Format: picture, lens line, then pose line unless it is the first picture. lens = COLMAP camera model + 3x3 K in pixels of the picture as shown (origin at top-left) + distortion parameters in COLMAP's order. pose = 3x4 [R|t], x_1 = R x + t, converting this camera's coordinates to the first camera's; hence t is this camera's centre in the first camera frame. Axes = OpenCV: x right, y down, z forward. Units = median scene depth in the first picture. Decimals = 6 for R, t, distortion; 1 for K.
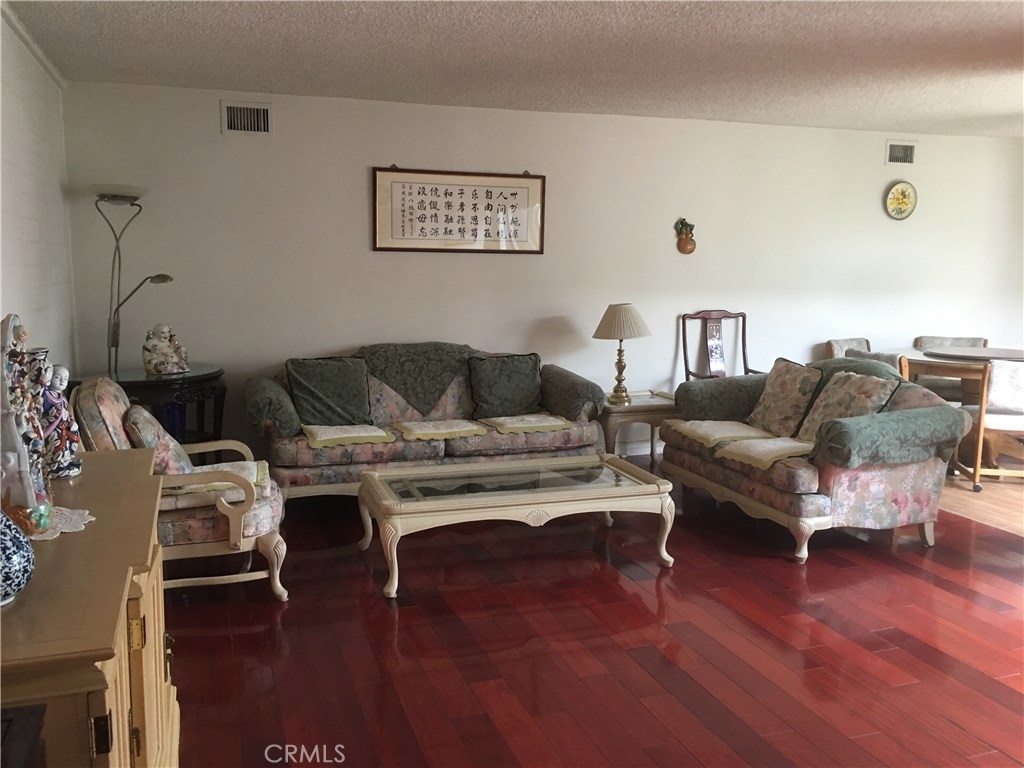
lens RADIAL K [[872.8, 0, 507.1], [0, 872.8, 381.3], [0, 0, 1]] dist [0.077030, -0.100420]
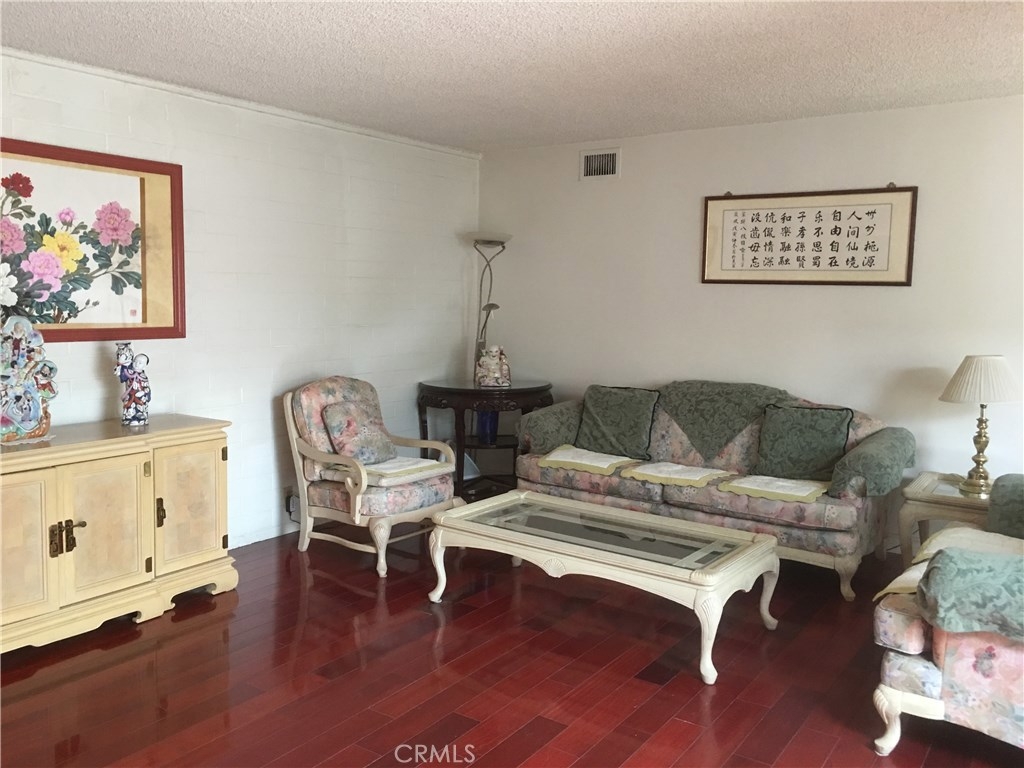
lens RADIAL K [[872.8, 0, 508.1], [0, 872.8, 373.6], [0, 0, 1]] dist [0.077030, -0.100420]
pose [[0.585553, 0.079660, -0.806710, 0.506420], [-0.121284, 0.992568, 0.009978, -0.034713], [0.801510, 0.091999, 0.590863, 0.272922]]
